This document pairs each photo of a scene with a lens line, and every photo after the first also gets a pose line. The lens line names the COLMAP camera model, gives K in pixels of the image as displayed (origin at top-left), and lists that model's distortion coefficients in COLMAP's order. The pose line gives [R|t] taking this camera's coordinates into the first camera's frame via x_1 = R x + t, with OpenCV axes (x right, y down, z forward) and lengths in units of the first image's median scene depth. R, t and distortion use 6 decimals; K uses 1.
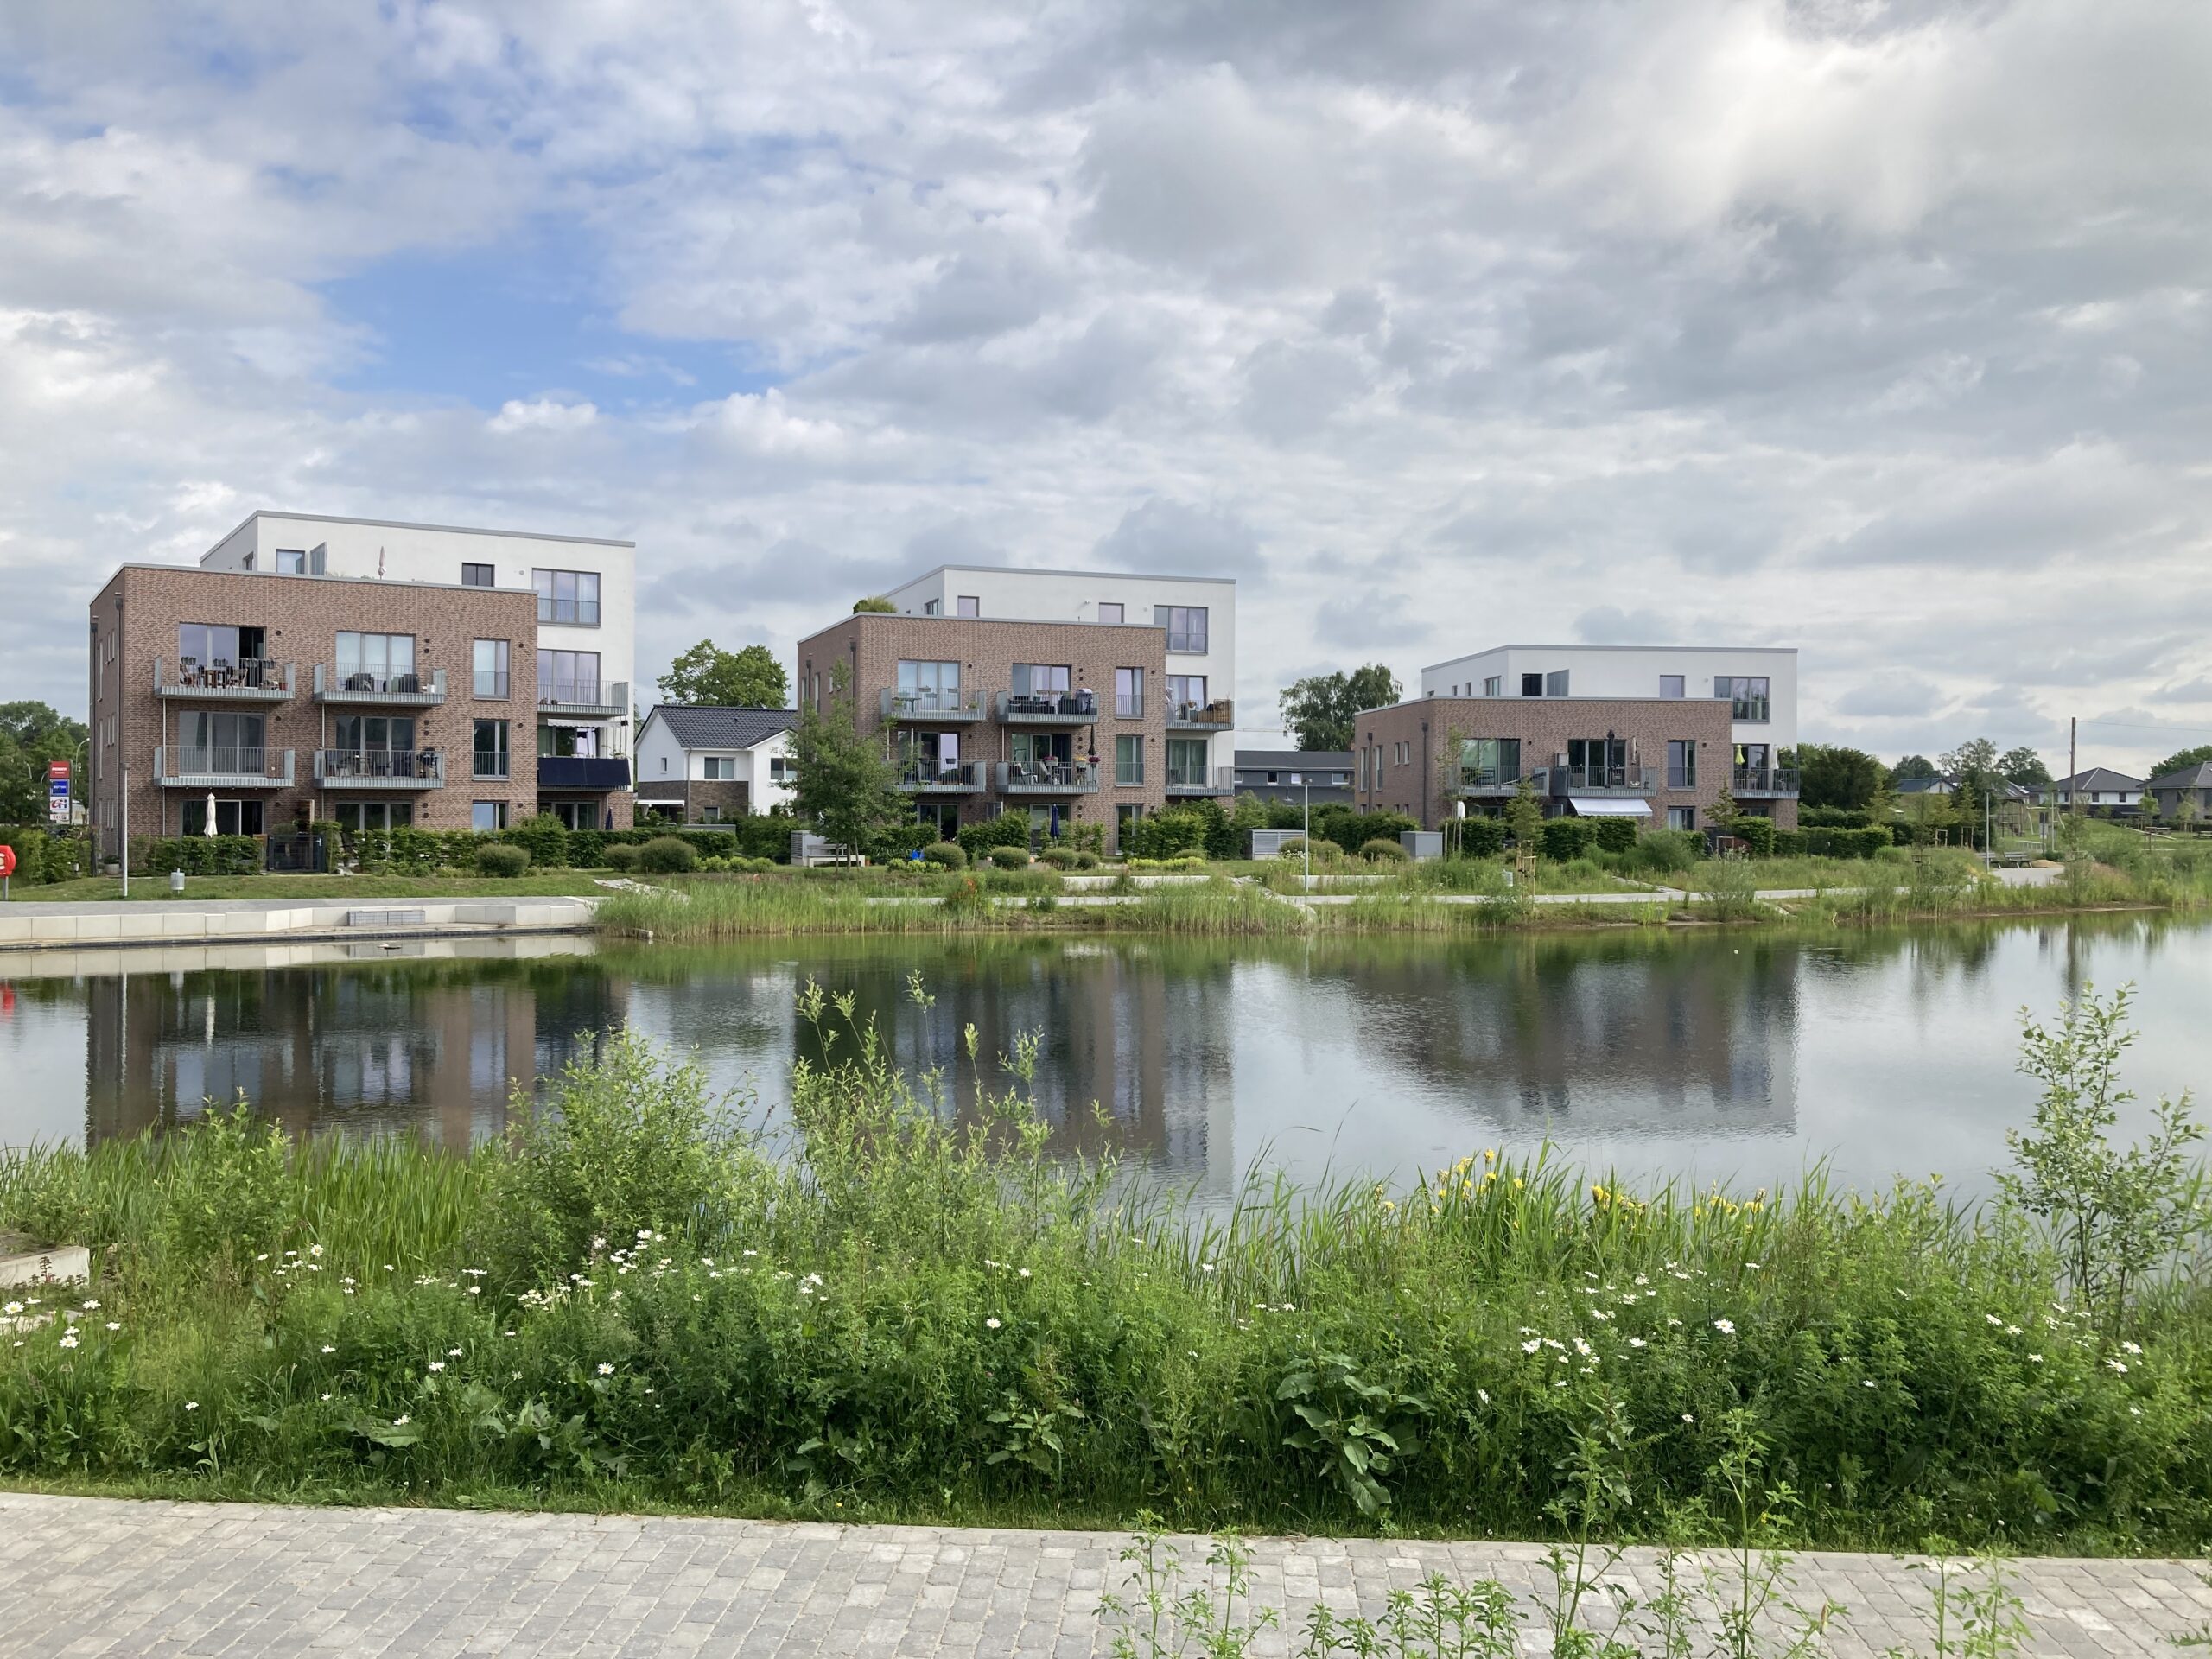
lens RADIAL K [[1842.8, 0, 1106.0], [0, 1842.8, 829.5], [0, 0, 1]] dist [0.064437, -0.139434]
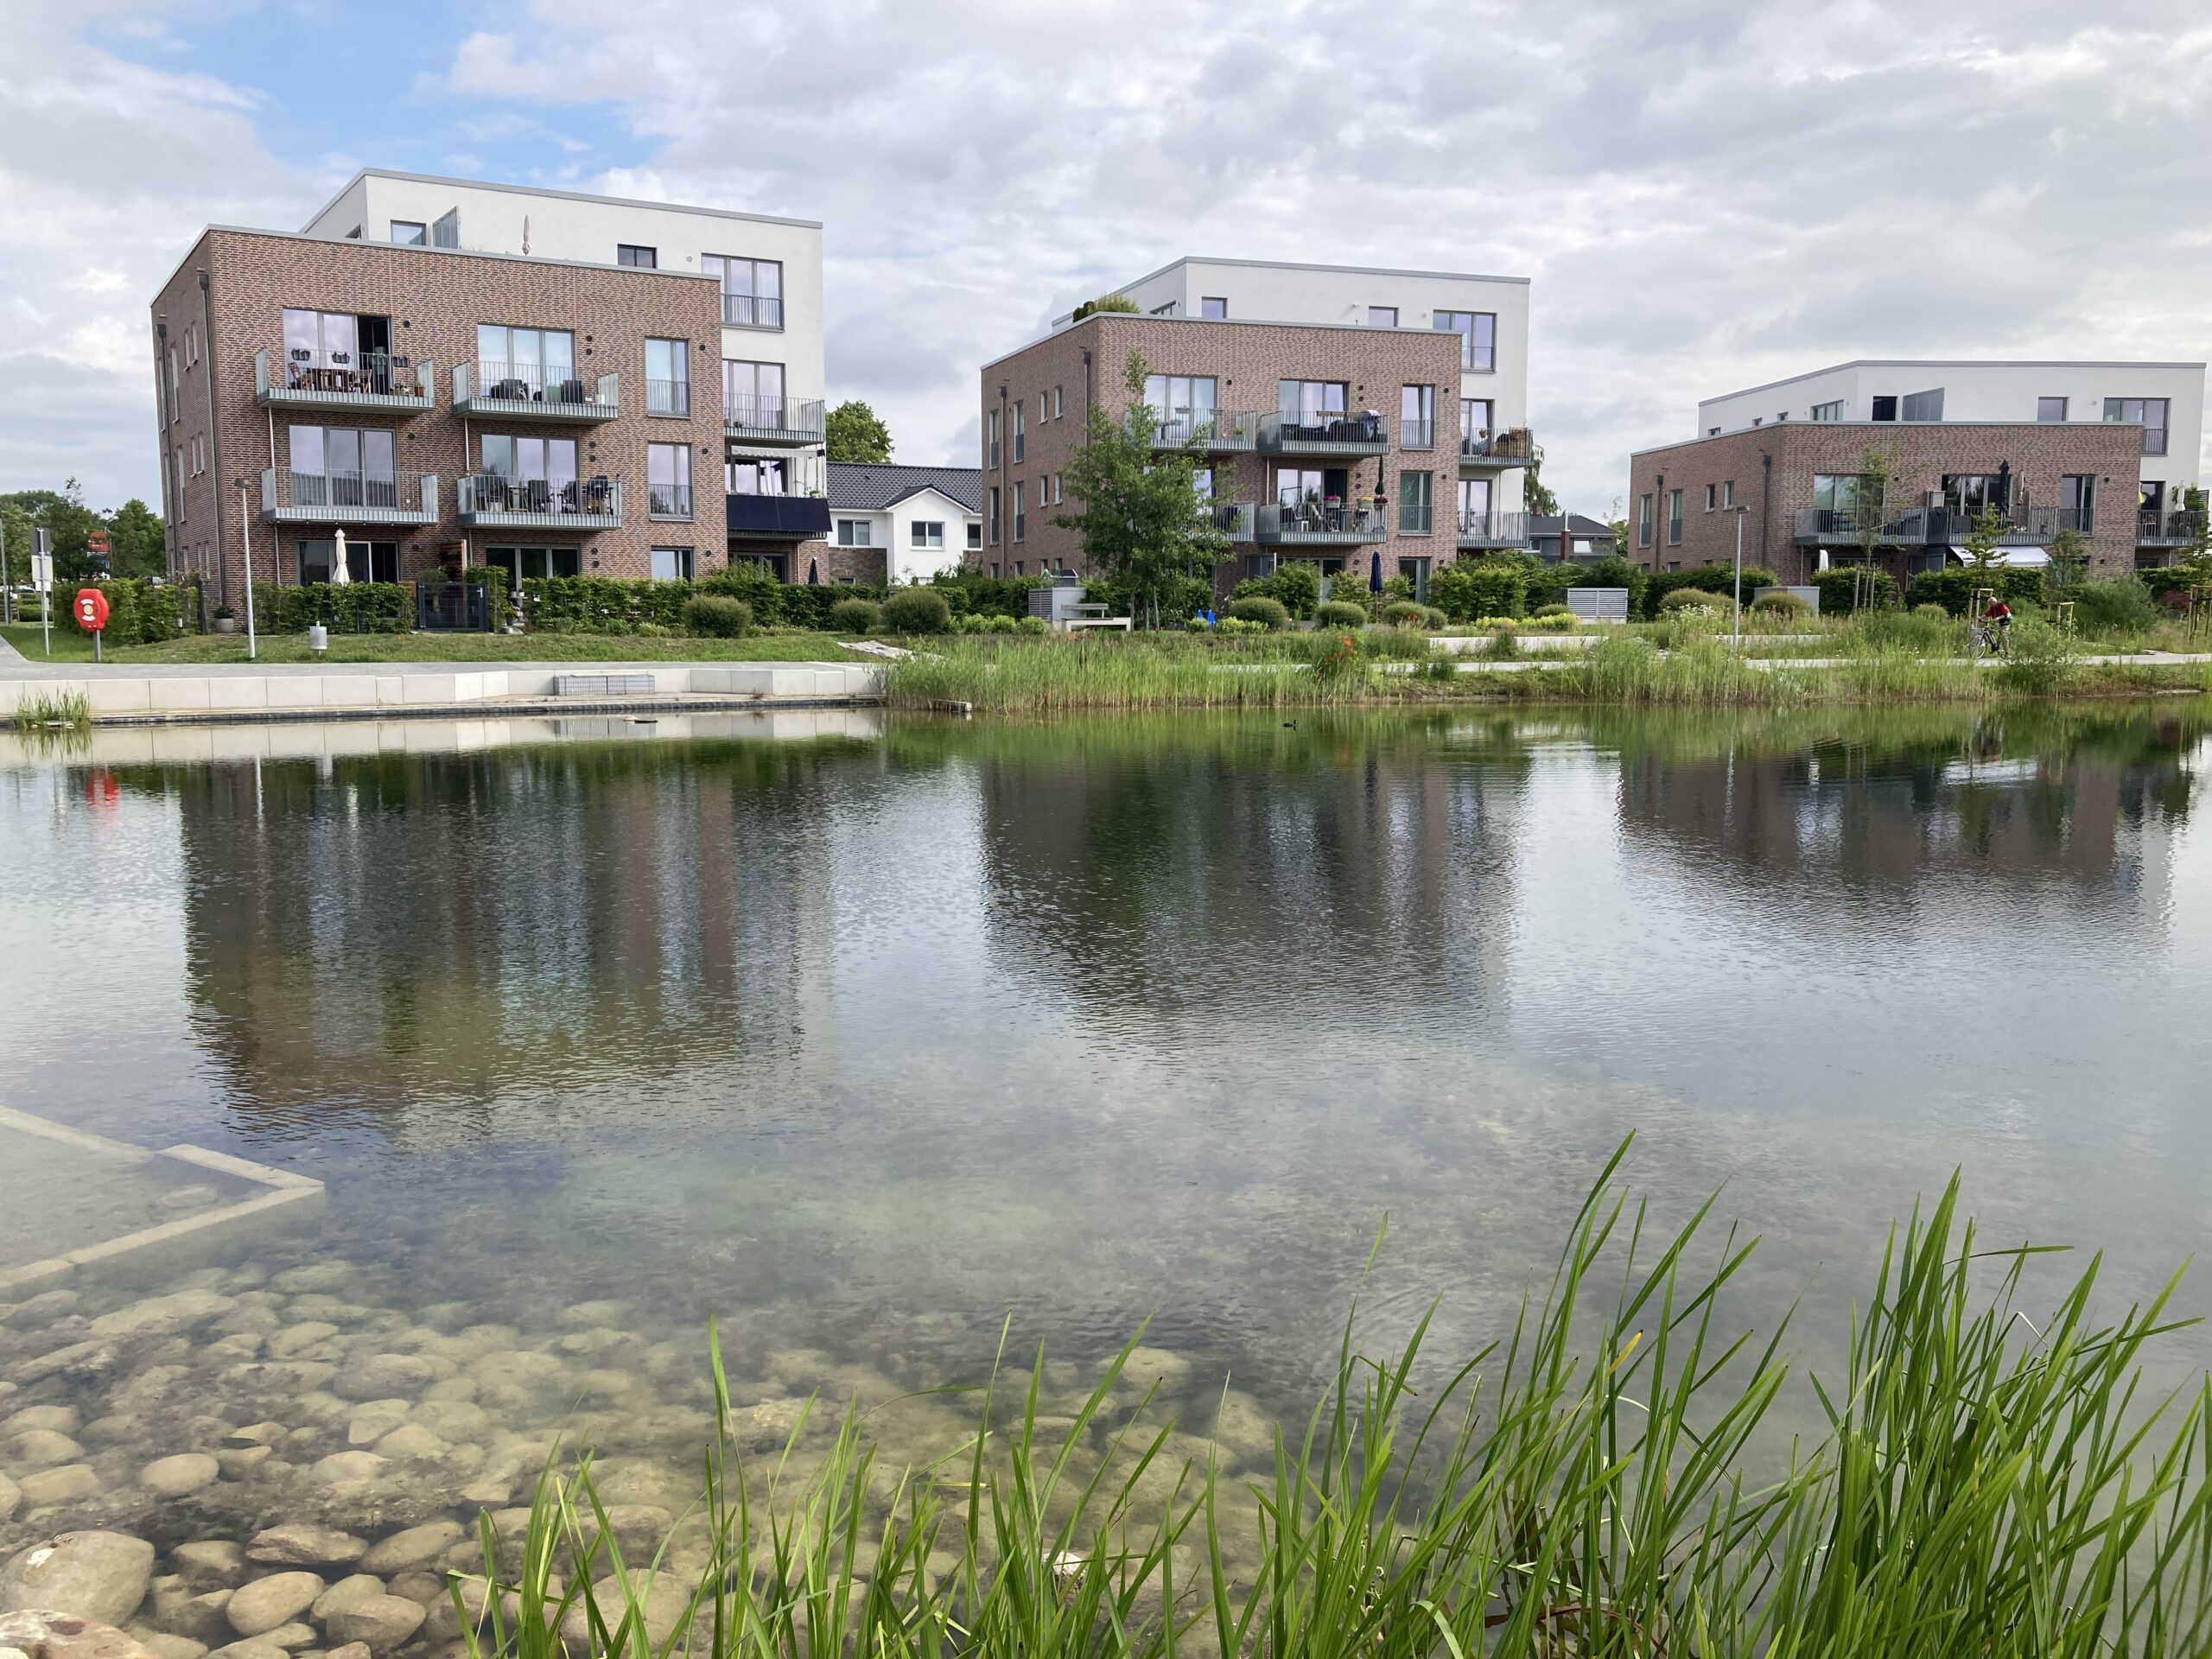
lens RADIAL K [[1949.3, 0, 1106.0], [0, 1949.3, 829.5], [0, 0, 1]] dist [0.118330, -0.214636]
pose [[0.999268, -0.000052, -0.038262, -0.118421], [0.004154, 0.994237, 0.107126, 0.016360], [0.038036, -0.107207, 0.993509, 0.162213]]
